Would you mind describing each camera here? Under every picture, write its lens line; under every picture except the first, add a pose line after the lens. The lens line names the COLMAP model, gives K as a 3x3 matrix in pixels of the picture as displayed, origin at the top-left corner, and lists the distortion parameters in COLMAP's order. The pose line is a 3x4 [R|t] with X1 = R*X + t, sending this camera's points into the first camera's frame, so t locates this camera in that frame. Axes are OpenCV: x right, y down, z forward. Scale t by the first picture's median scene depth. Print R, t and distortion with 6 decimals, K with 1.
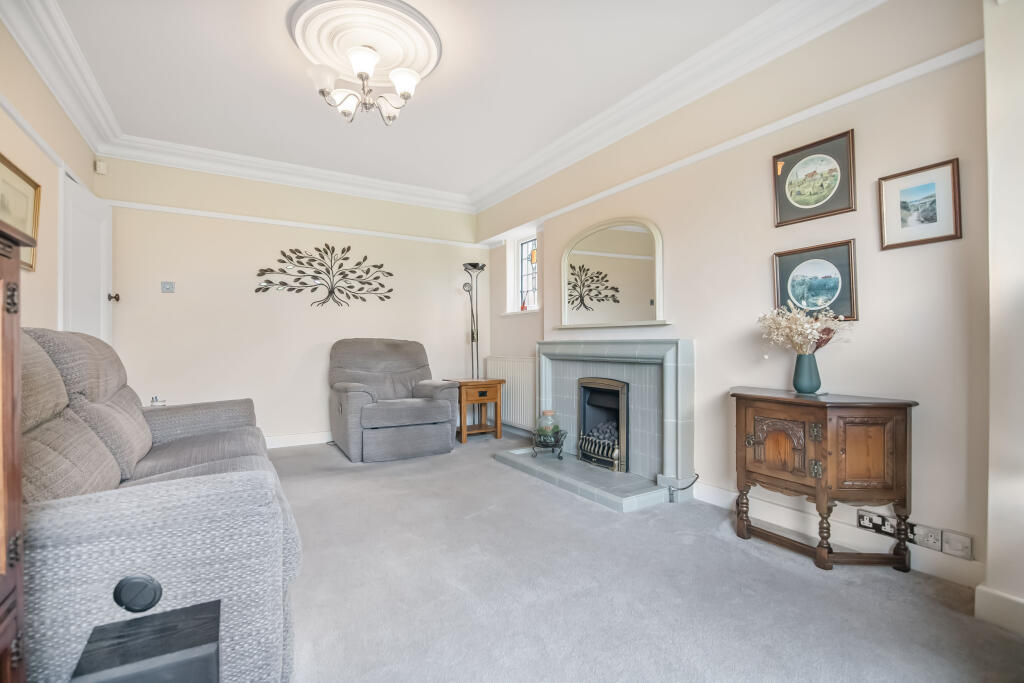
lens RADIAL K [[476.7, 0, 507.0], [0, 476.7, 342.3], [0, 0, 1]] dist [-0.019027, 0.000307]
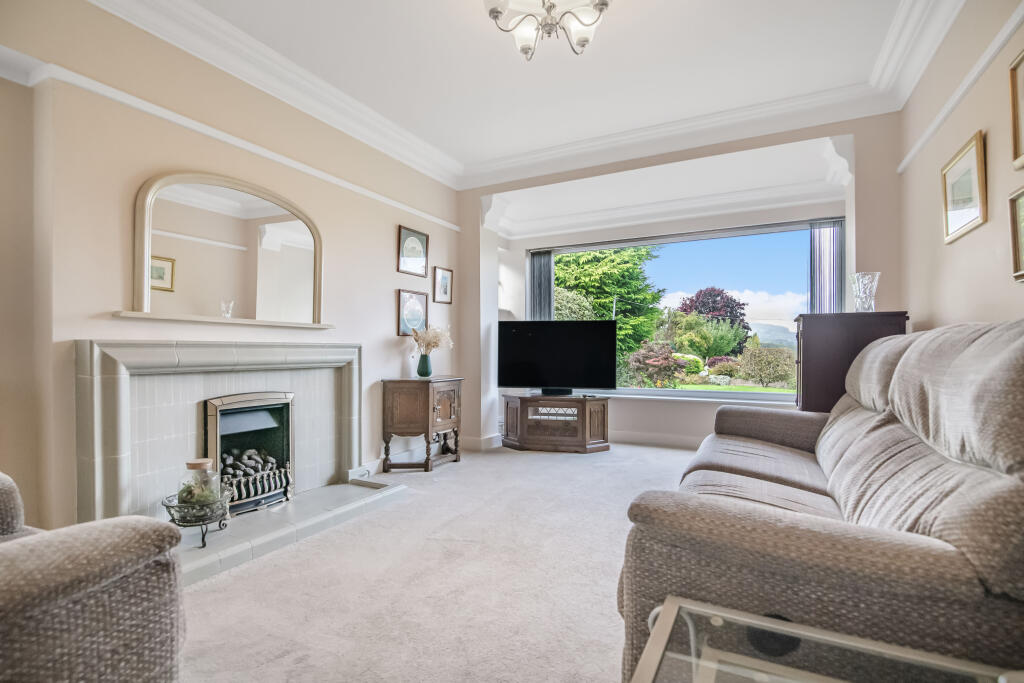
lens RADIAL K [[476.7, 0, 513.1], [0, 476.7, 344.0], [0, 0, 1]] dist [-0.019027, 0.000307]
pose [[-0.505163, 0.009450, 0.862972, -0.674712], [-0.007563, 0.999853, -0.015376, 0.007274], [-0.862991, -0.014294, -0.505017, 1.038733]]
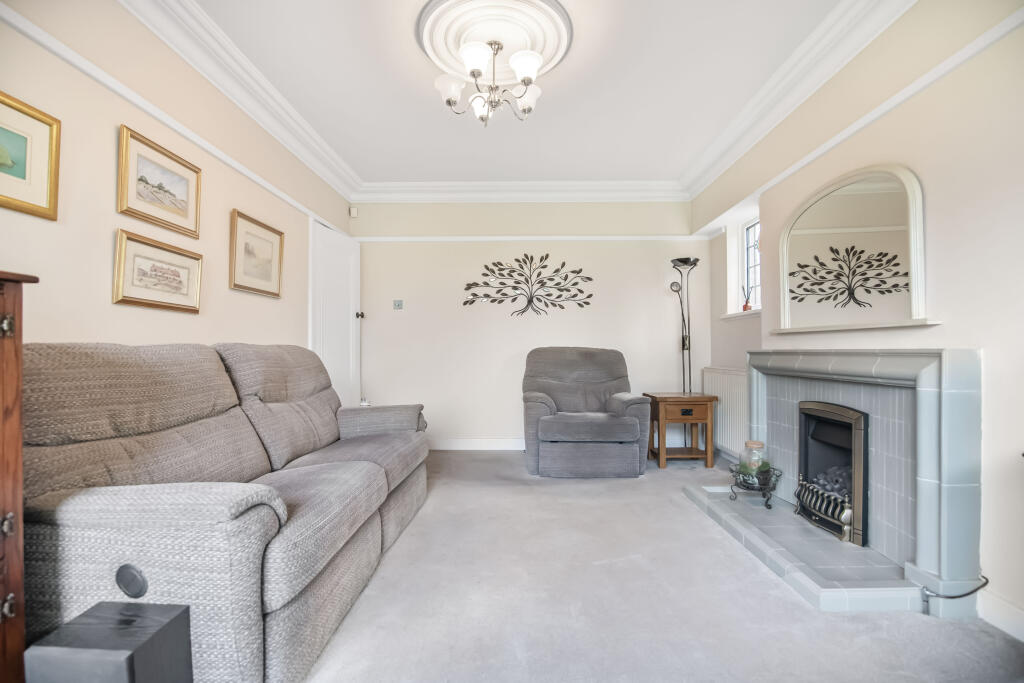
lens RADIAL K [[476.7, 0, 504.1], [0, 476.7, 346.6], [0, 0, 1]] dist [-0.019027, 0.000307]
pose [[0.842612, -0.004102, -0.538505, 0.173223], [0.002318, 0.999989, -0.003991, -0.007098], [0.538516, 0.002114, 0.842613, 0.157507]]
